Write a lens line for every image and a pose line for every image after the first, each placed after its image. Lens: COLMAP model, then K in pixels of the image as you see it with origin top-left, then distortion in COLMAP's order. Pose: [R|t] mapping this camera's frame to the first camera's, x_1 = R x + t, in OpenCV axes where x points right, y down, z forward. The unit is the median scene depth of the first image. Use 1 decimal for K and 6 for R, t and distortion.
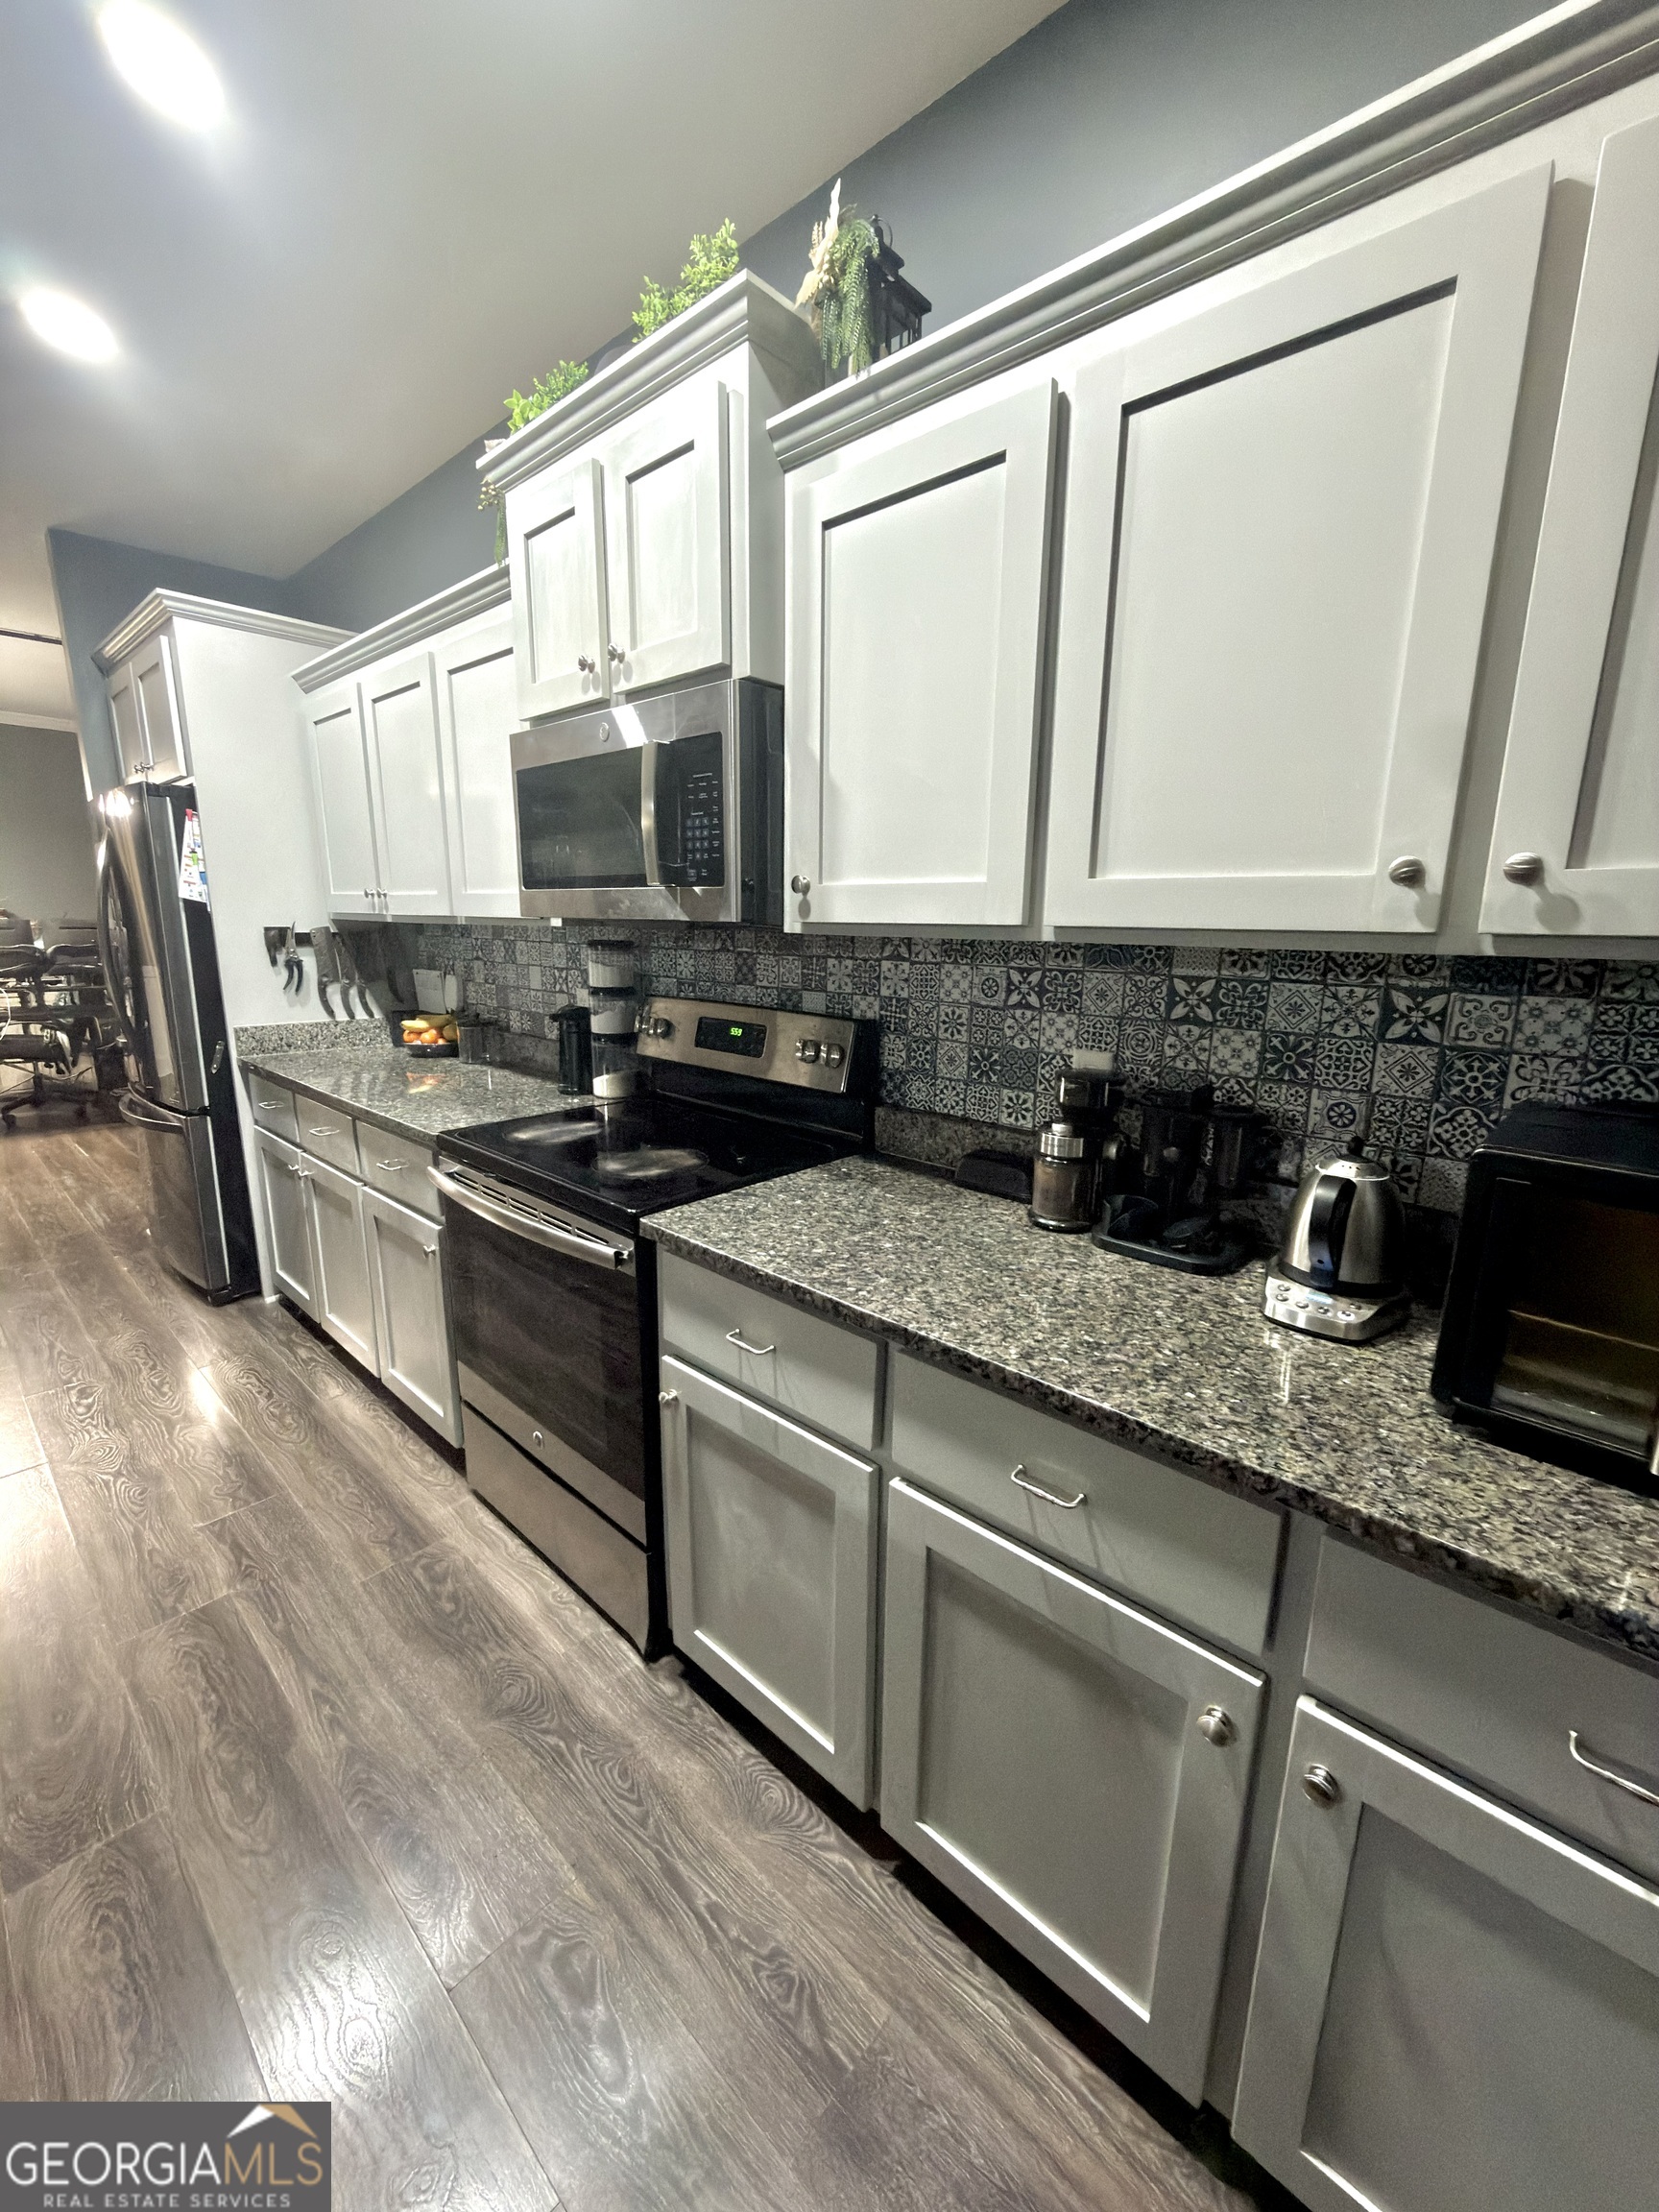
lens RADIAL K [[885.1, 0, 829.5], [0, 885.1, 1106.0], [0, 0, 1]] dist [-0.000002, -0.000313]
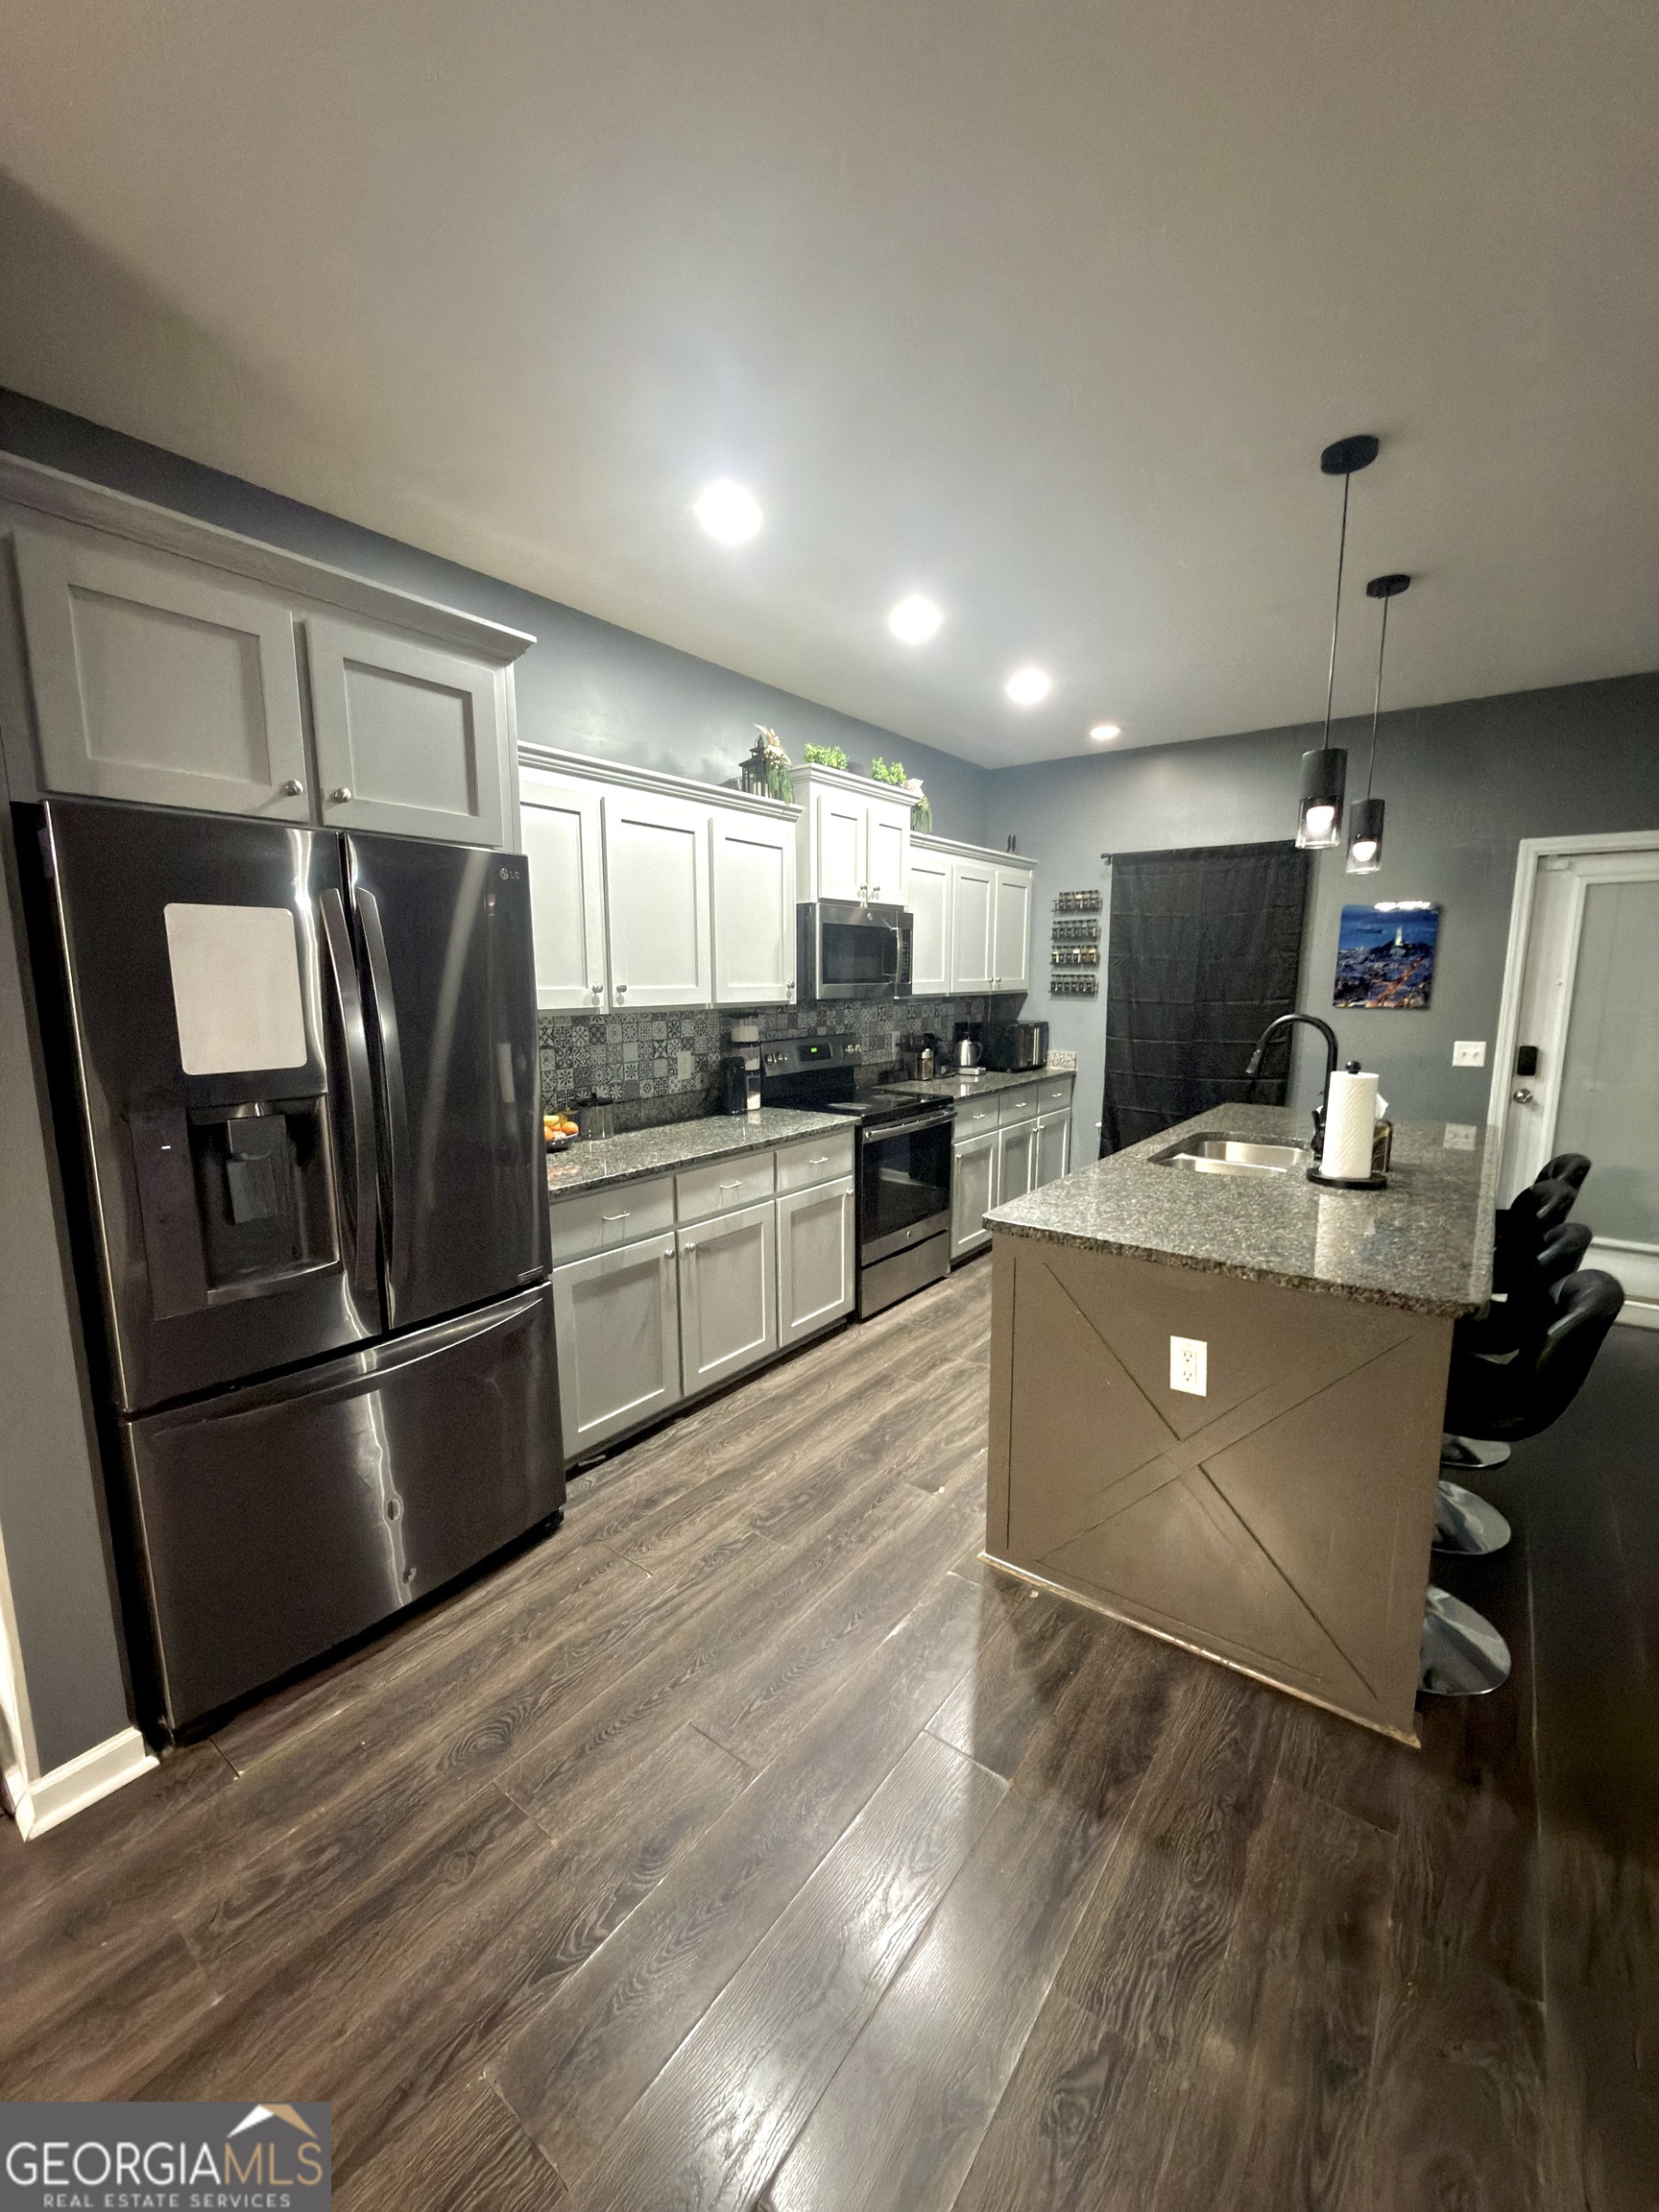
lens RADIAL K [[885.1, 0, 829.5], [0, 885.1, 1106.0], [0, 0, 1]] dist [-0.000002, -0.000313]
pose [[-0.101742, -0.159665, 0.981914, -2.984068], [0.211825, 0.960924, 0.178201, -0.442420], [-0.971997, 0.226124, -0.063945, 1.573806]]
